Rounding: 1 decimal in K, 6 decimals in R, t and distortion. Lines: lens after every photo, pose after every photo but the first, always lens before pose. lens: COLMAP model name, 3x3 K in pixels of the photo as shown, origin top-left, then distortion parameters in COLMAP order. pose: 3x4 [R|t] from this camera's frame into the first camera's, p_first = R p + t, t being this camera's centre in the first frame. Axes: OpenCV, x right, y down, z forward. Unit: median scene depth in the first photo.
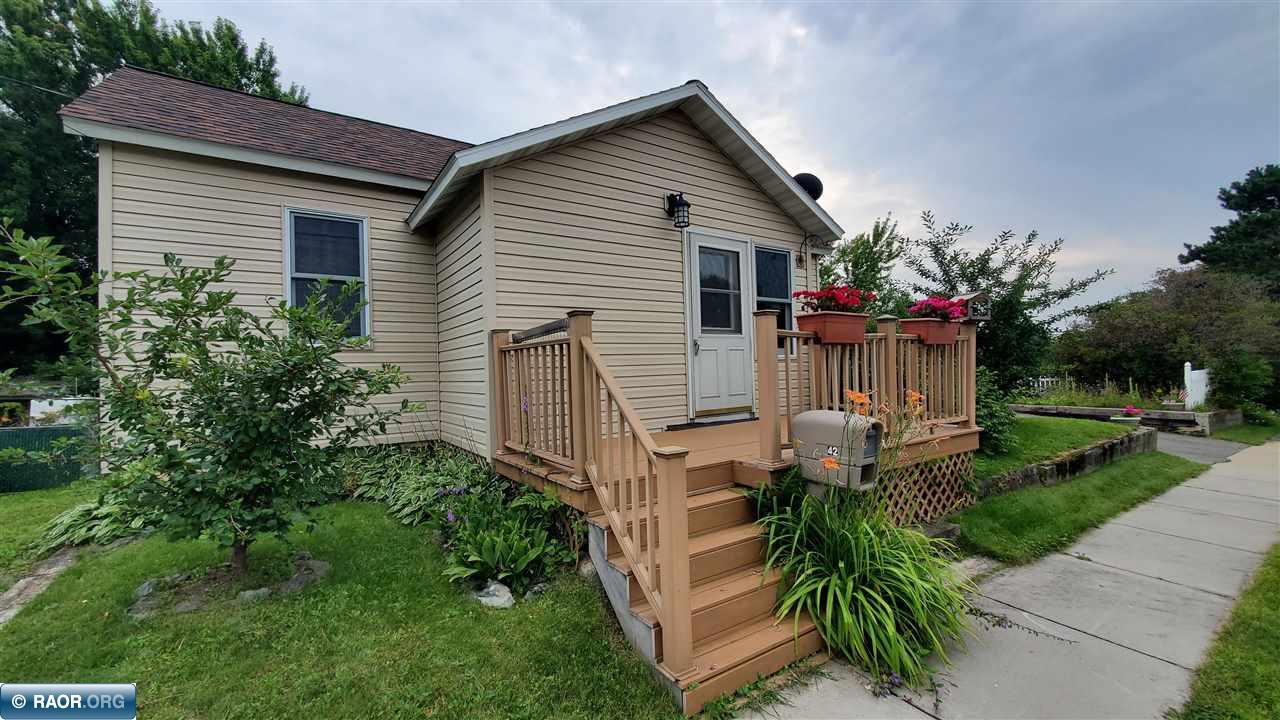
lens RADIAL K [[507.3, 0, 649.5], [0, 507.3, 365.0], [0, 0, 1]] dist [-0.001544, -0.000829]
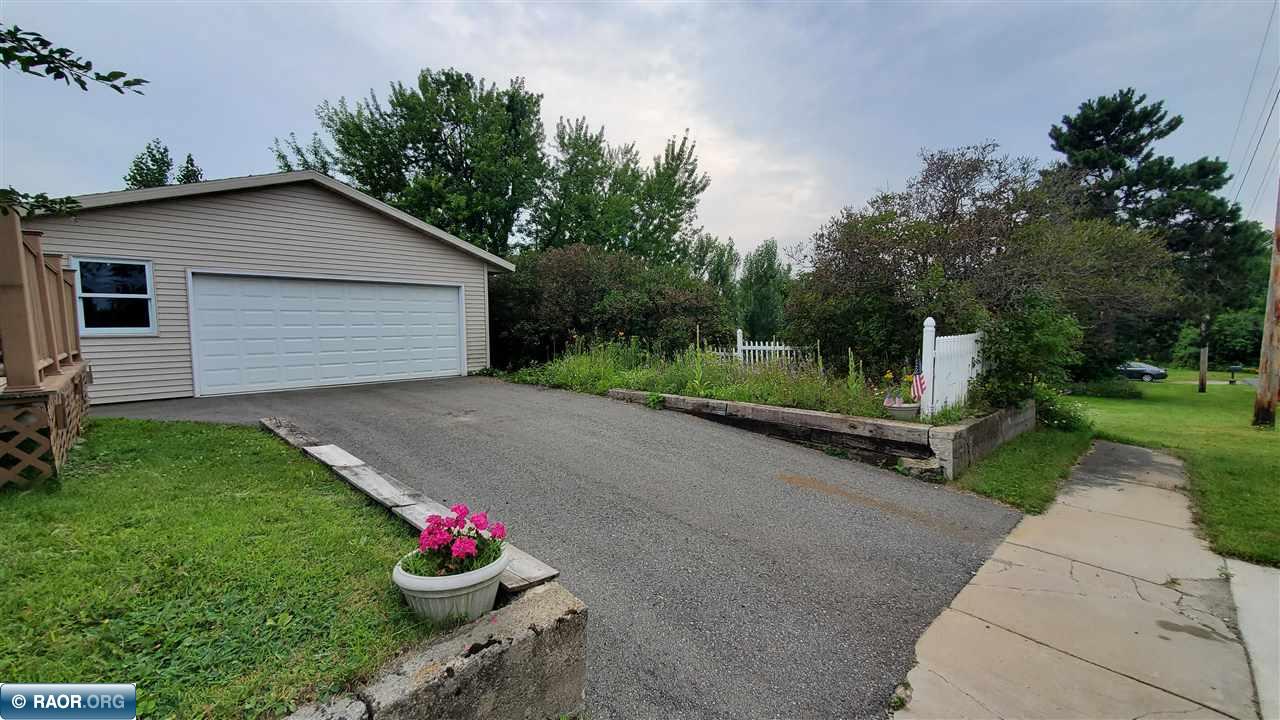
lens RADIAL K [[507.3, 0, 630.9], [0, 507.3, 361.9], [0, 0, 1]] dist [-0.001544, -0.000829]
pose [[0.987726, -0.000082, 0.156199, 0.670130], [-0.011471, 0.997261, 0.073063, 0.003933], [-0.155778, -0.073958, 0.985020, 0.540251]]
